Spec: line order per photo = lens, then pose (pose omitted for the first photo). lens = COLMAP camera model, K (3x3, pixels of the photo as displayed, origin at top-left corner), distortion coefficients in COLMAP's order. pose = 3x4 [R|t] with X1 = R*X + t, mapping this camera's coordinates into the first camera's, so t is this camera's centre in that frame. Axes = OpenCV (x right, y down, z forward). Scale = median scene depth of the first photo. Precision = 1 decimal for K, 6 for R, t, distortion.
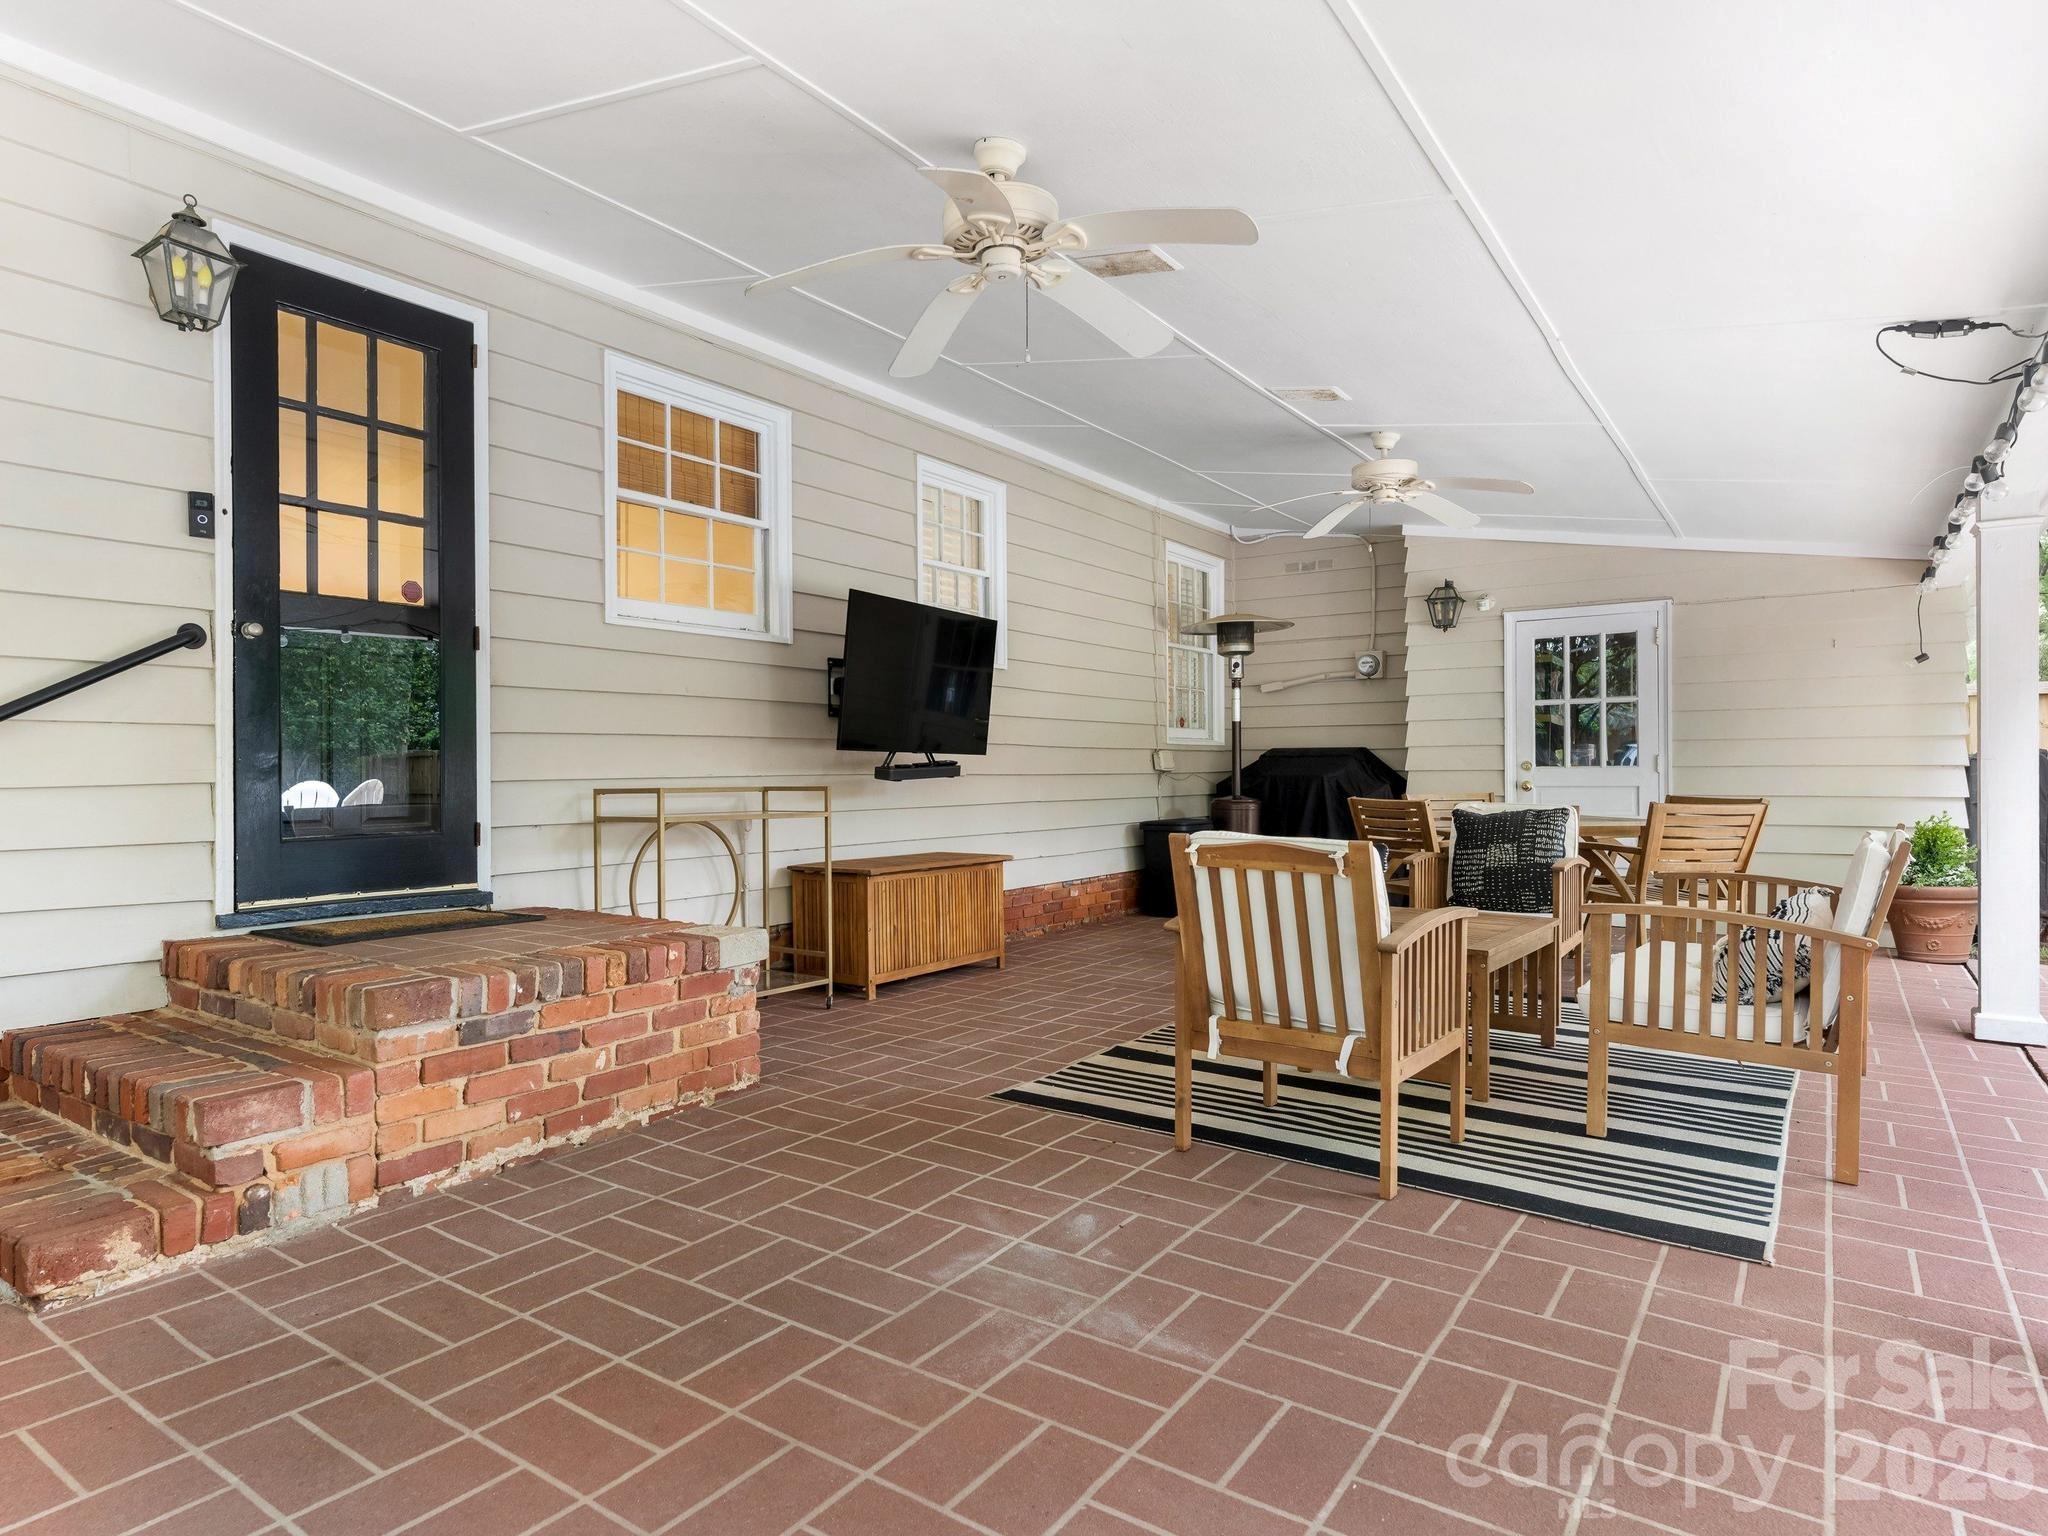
lens RADIAL K [[1222.0, 0, 1020.5], [0, 1222.0, 781.0], [0, 0, 1]] dist [-0.009130, -0.001380]
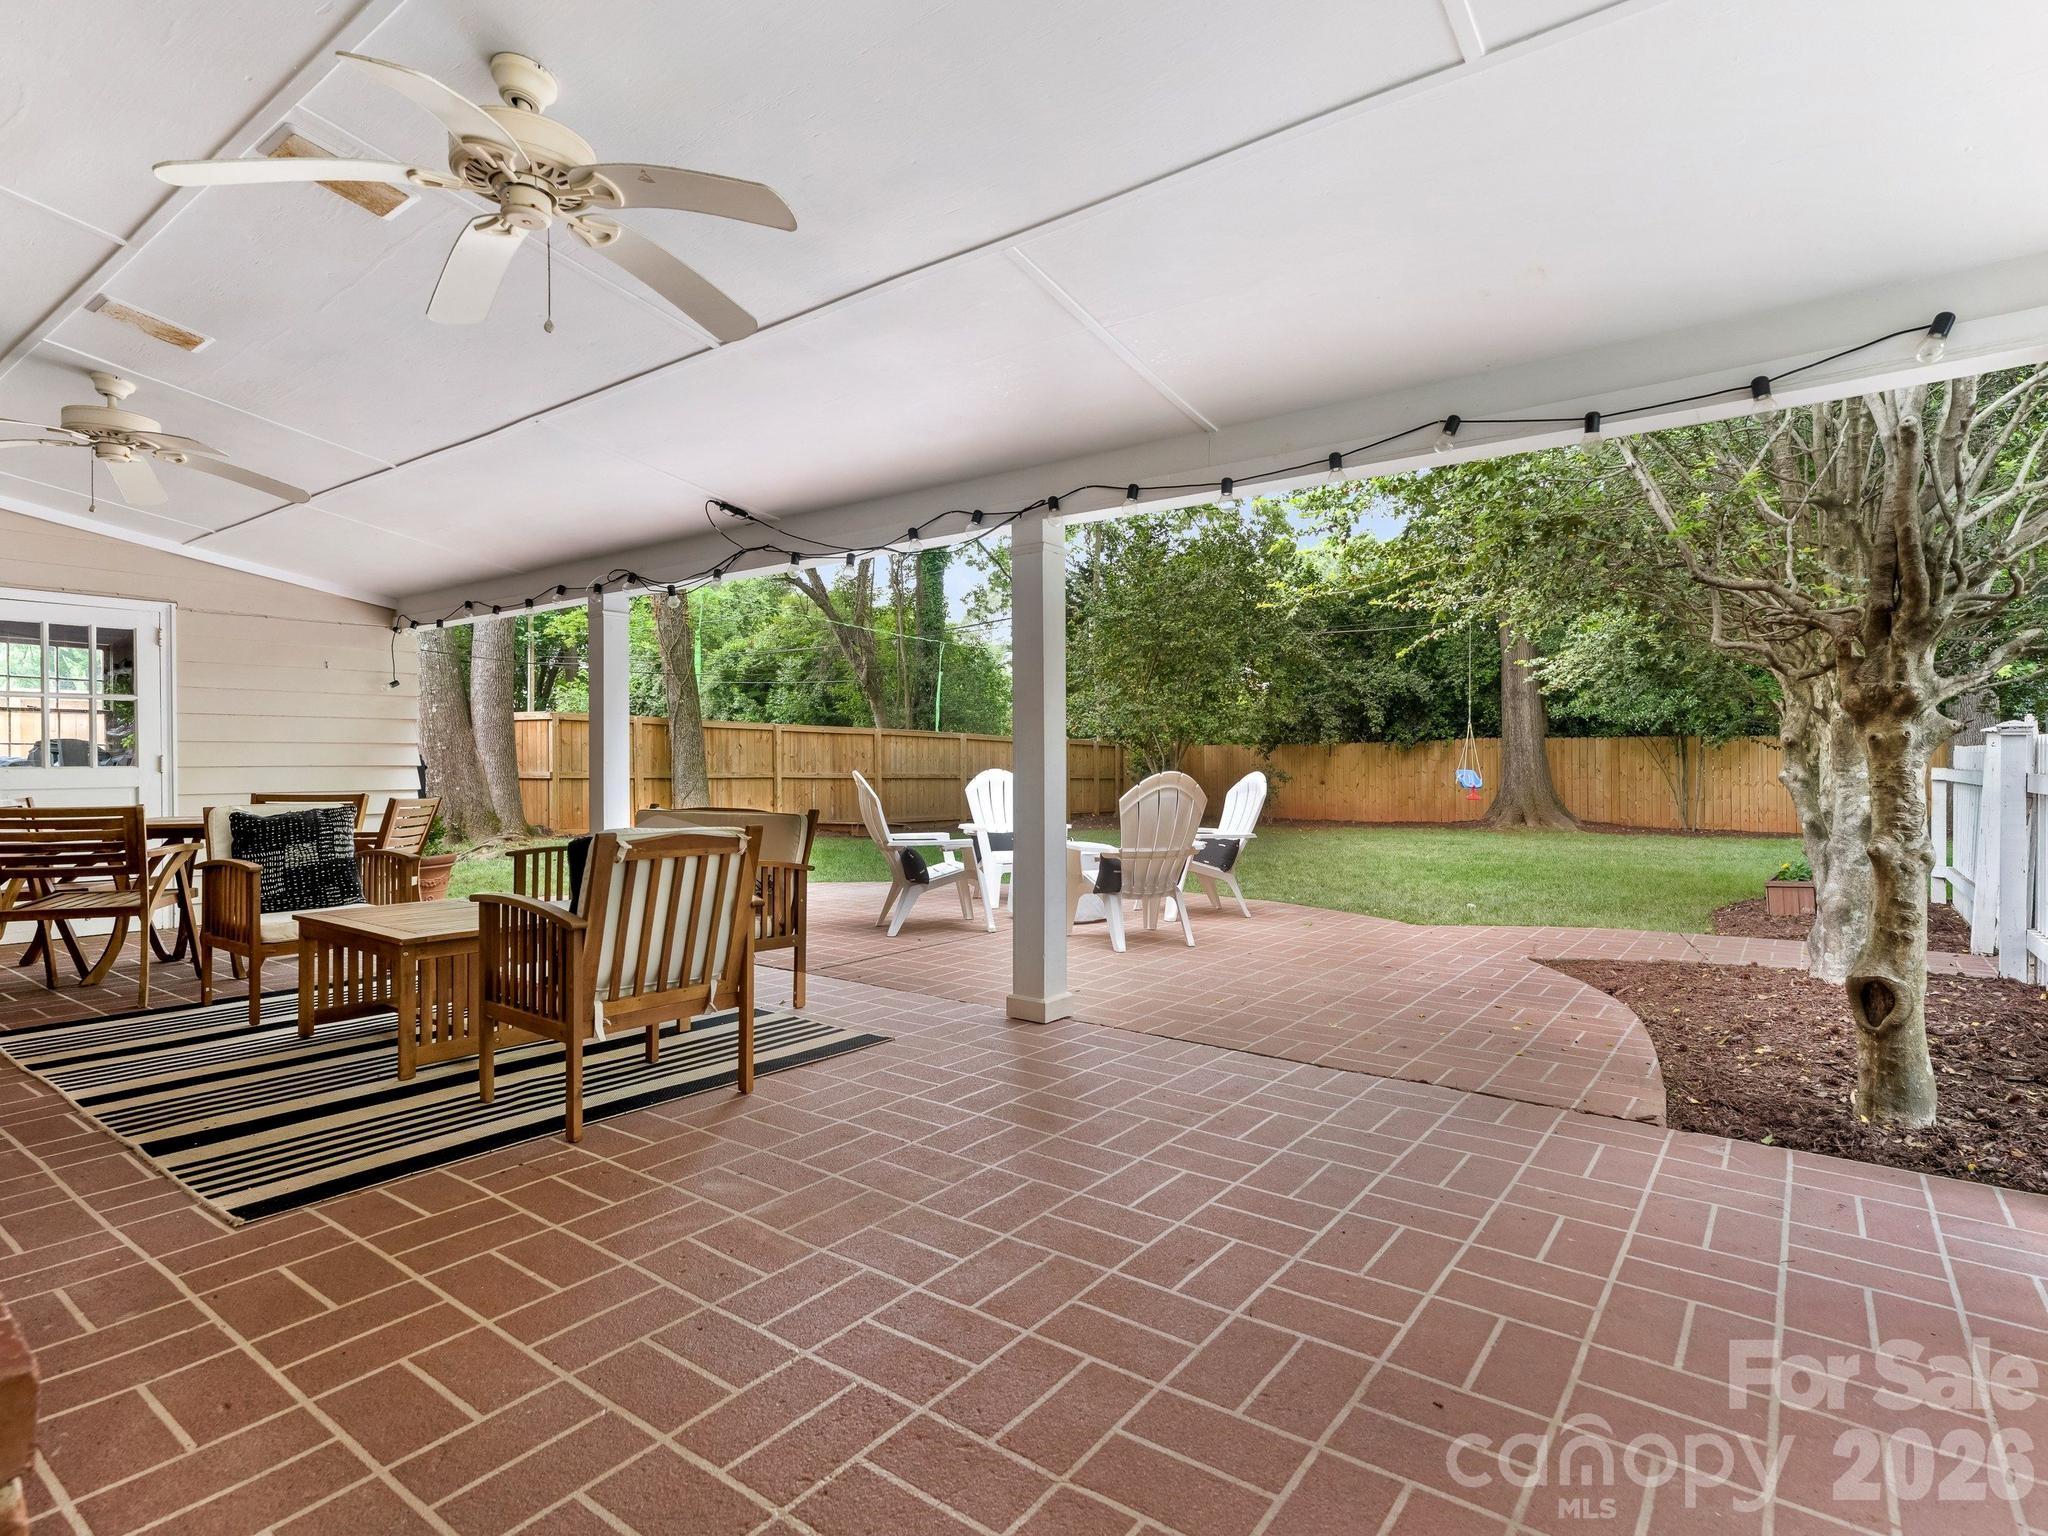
lens RADIAL K [[1062.0, 0, 1025.8], [0, 1062.0, 773.9], [0, 0, 1]] dist [0.002928, 0.000406]
pose [[-0.002327, -0.006877, 0.999974, -0.720919], [0.012023, 0.999904, 0.006905, -0.008115], [-0.999925, 0.012039, -0.002244, 0.582947]]
